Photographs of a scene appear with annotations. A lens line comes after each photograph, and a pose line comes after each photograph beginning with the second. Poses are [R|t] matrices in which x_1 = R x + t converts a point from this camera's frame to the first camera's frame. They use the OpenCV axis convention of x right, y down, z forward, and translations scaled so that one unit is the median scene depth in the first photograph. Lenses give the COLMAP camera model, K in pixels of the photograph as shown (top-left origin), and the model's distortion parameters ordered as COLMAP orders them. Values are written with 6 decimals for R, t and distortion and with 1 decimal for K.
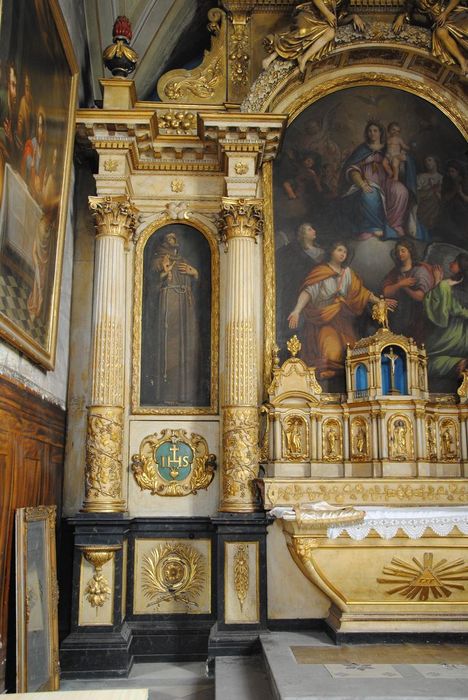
lens RADIAL K [[786.5, 0, 239.8], [0, 786.5, 345.5], [0, 0, 1]] dist [0.044565, 0.000000]
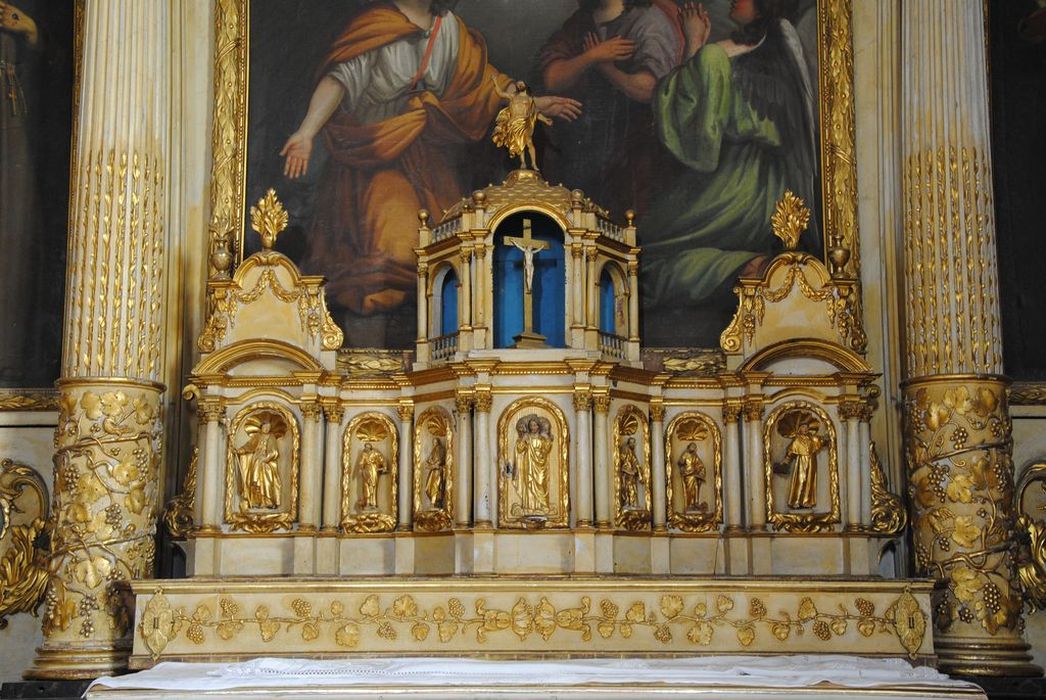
lens RADIAL K [[1607.7, 0, 523.5], [0, 1607.7, 339.8], [0, 0, 1]] dist [0.242812, 0.000000]
pose [[0.998605, -0.007546, -0.052260, 0.215072], [0.008767, 0.999693, 0.023179, 0.038364], [0.052070, -0.023605, 0.998364, 0.239299]]
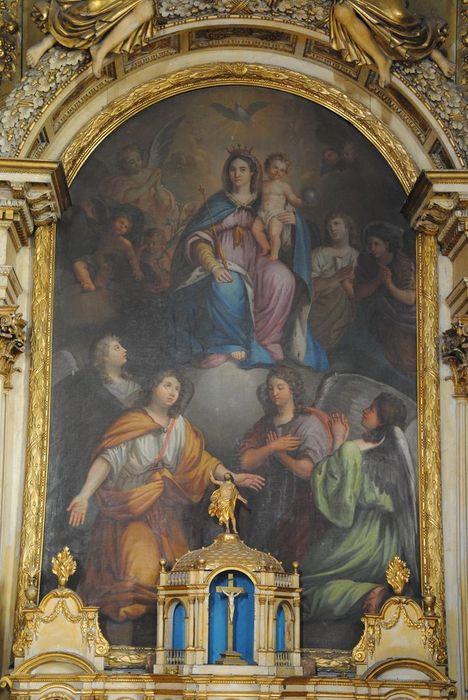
lens RADIAL K [[1582.0, 0, 233.3], [0, 1582.0, 357.0], [0, 0, 1]] dist [0.563671, 0.000000]
pose [[0.999734, 0.020301, -0.010965, 0.191097], [-0.020288, 0.999793, 0.001324, -0.147099], [0.010990, -0.001101, 0.999939, -0.151197]]
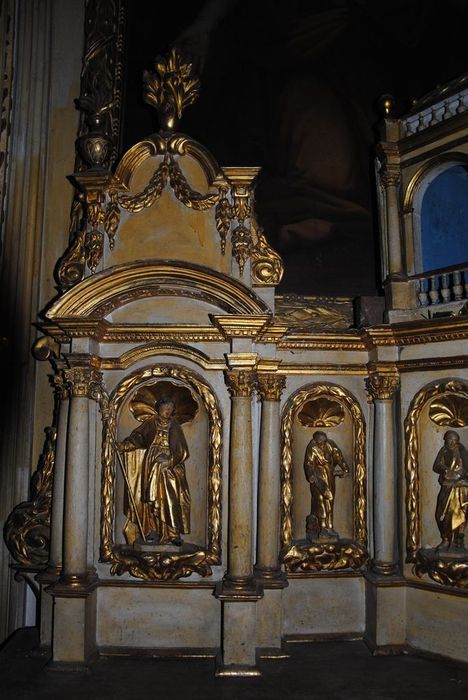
lens RADIAL K [[612.8, 0, 235.2], [0, 612.8, 350.6], [0, 0, 1]] dist [-0.096266, 0.023020]
pose [[0.999752, 0.009914, 0.019924, 0.081572], [-0.010997, 0.998427, 0.054975, 0.067175], [-0.019347, -0.055180, 0.998289, 0.770860]]
